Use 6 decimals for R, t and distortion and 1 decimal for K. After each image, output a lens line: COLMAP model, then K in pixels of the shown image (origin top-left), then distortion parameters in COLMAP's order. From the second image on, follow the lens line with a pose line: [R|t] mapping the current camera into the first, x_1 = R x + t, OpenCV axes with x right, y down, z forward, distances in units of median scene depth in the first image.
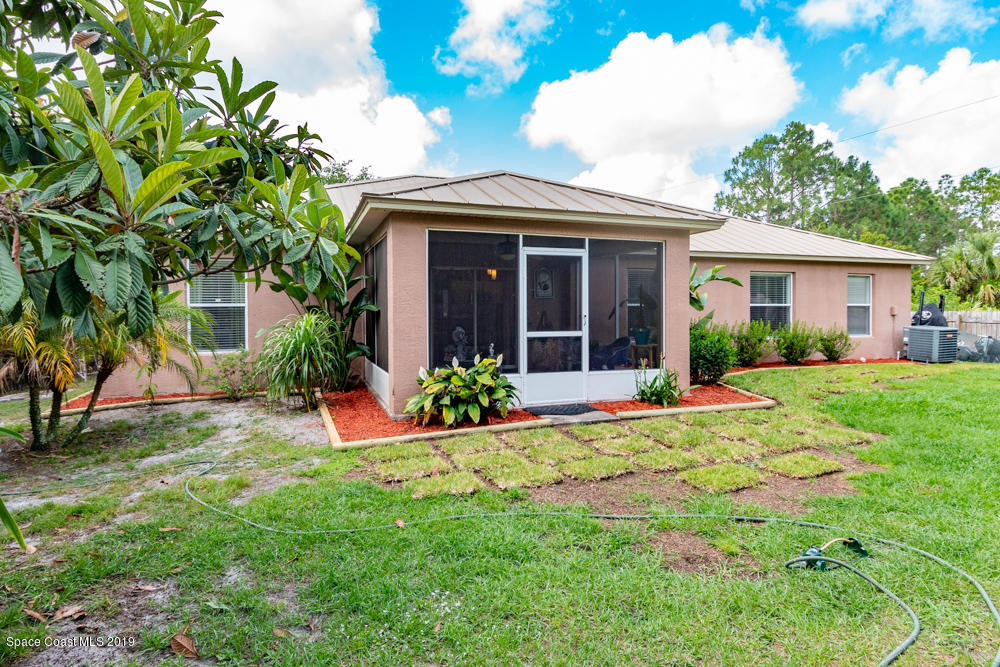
lens RADIAL K [[568.1, 0, 500.0], [0, 568.1, 333.5], [0, 0, 1]] dist [-0.001573, -0.000300]
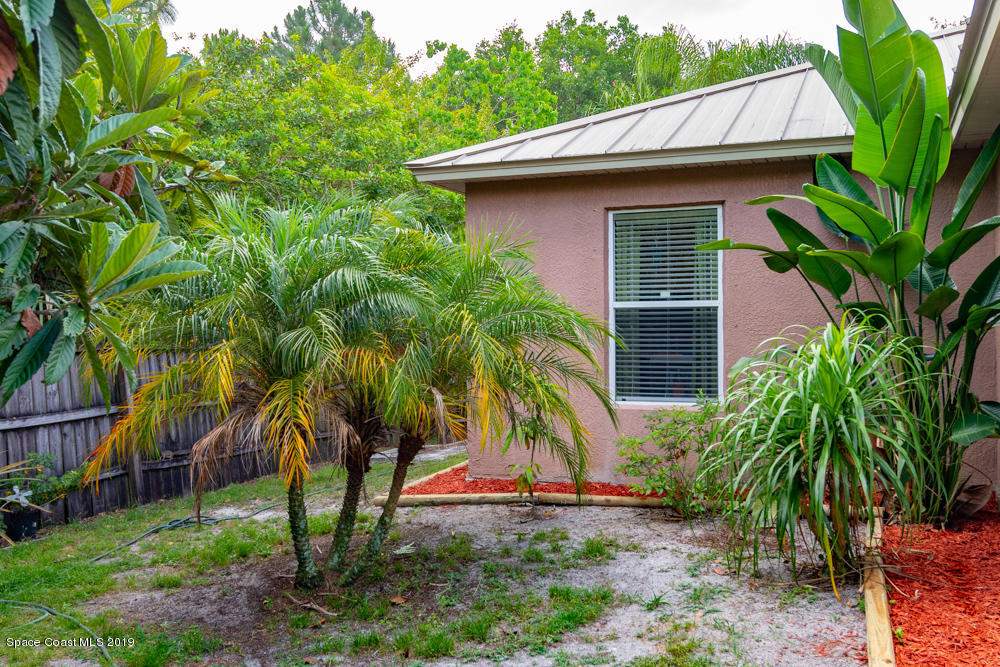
lens RADIAL K [[919.0, 0, 499.8], [0, 919.0, 318.7], [0, 0, 1]] dist [-0.009330, -0.001336]
pose [[0.739109, -0.004513, -0.673570, -0.096417], [-0.020203, 0.999379, -0.028865, -0.015700], [0.673282, 0.034942, 0.738559, 0.409158]]
